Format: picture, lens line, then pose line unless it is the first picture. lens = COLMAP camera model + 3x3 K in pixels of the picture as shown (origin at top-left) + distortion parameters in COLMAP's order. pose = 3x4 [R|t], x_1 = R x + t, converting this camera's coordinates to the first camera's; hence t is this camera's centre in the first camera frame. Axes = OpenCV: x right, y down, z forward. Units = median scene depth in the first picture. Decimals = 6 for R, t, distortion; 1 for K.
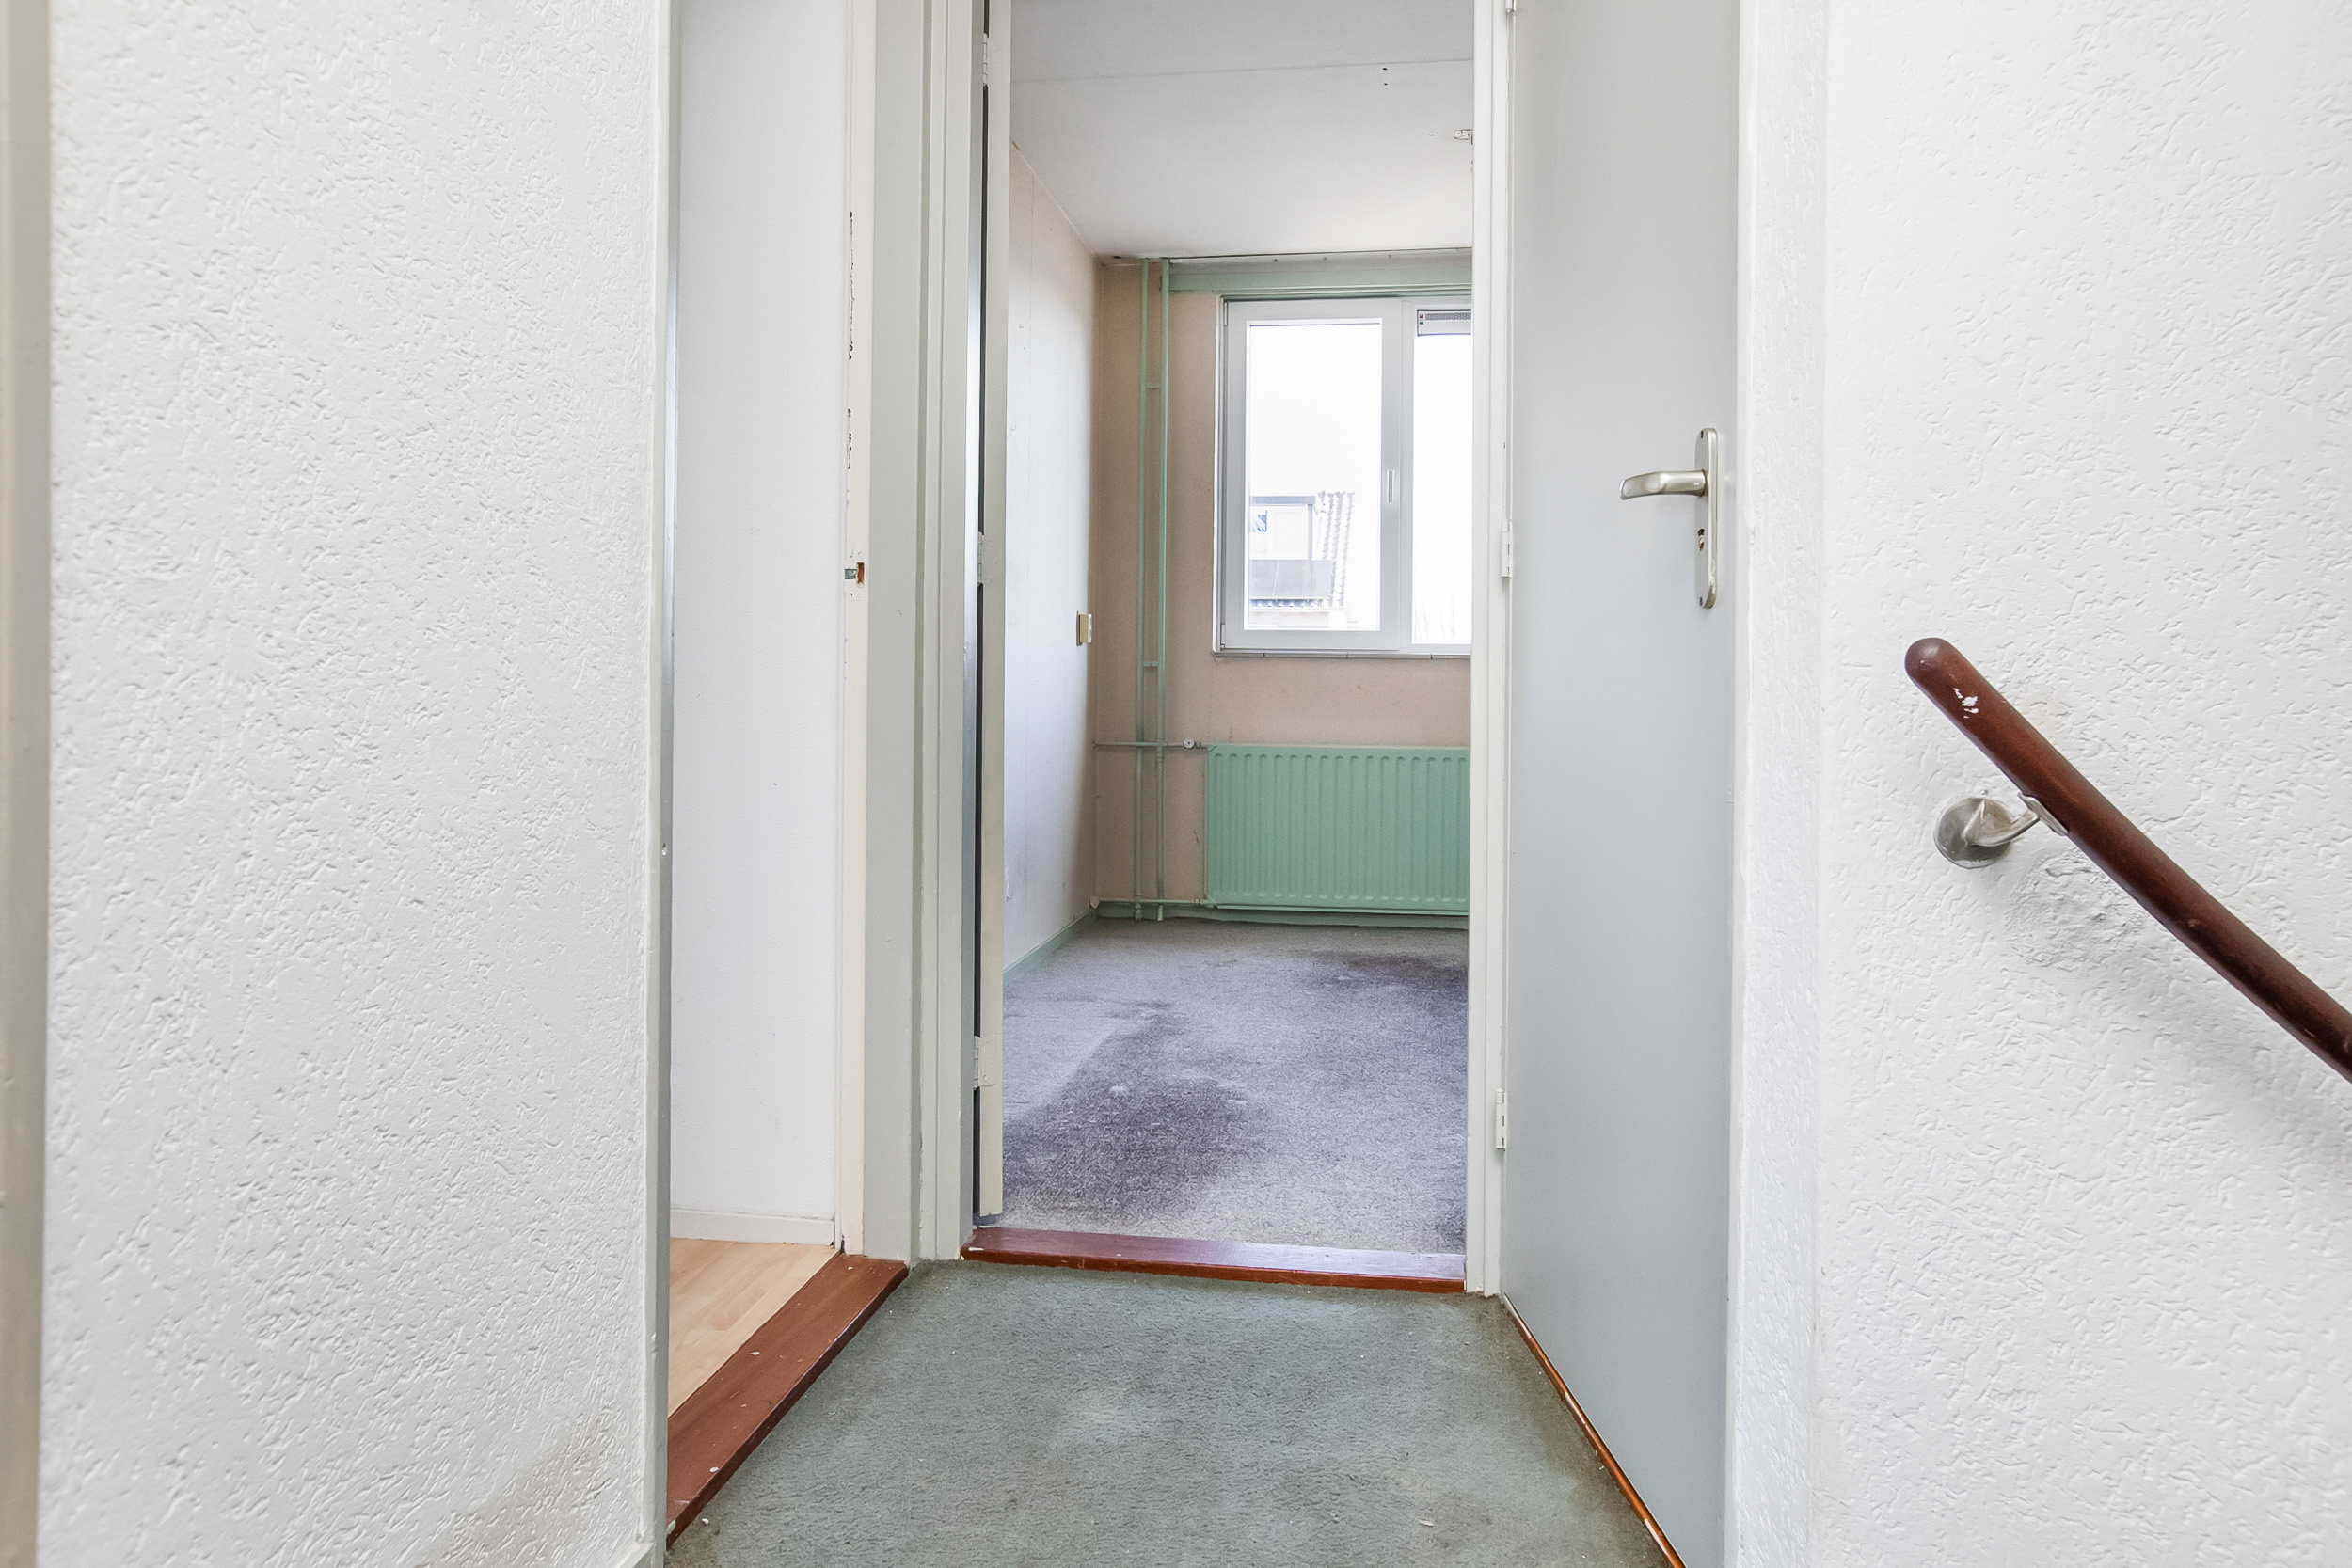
lens RADIAL K [[1586.9, 0, 1177.2], [0, 1586.9, 780.3], [0, 0, 1]] dist [-0.039360, 0.051985]
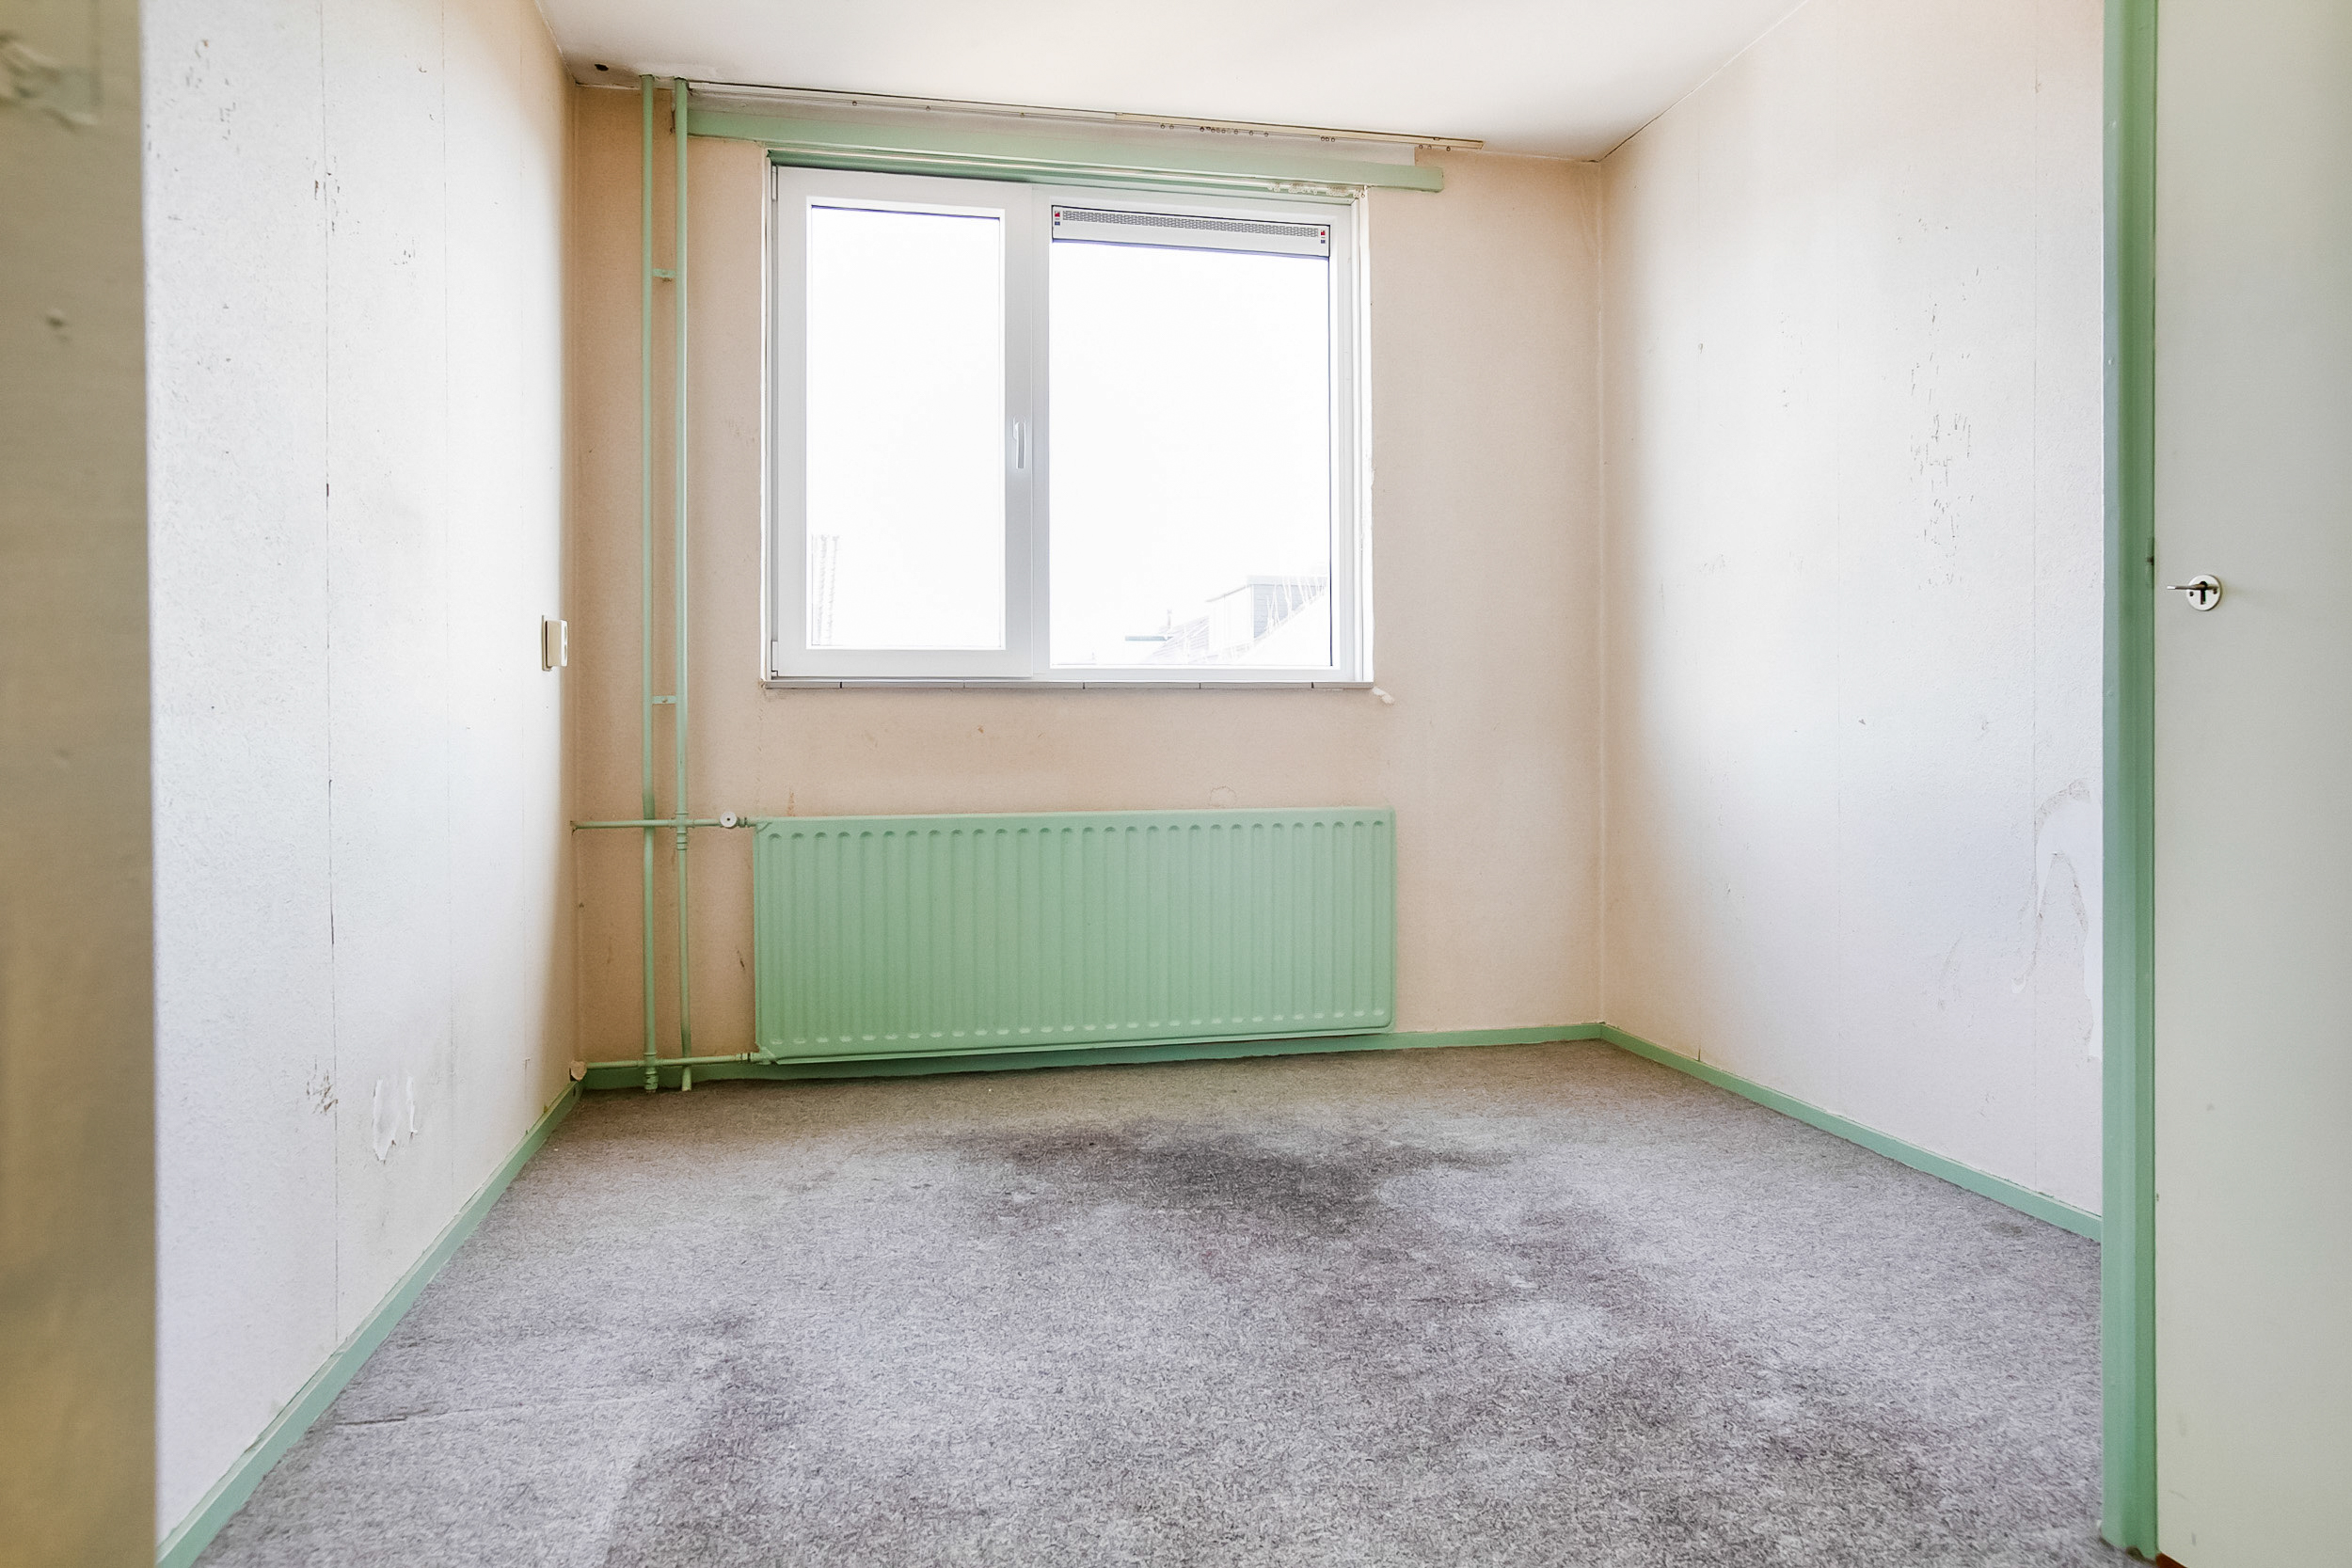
lens RADIAL K [[1519.5, 0, 1216.0], [0, 1519.5, 741.9], [0, 0, 1]] dist [-0.027200, 0.032378]
pose [[0.935283, -0.017703, 0.353458, -0.025870], [0.036481, 0.998250, -0.046535, -0.019269], [-0.352016, 0.056418, 0.934292, 0.345836]]
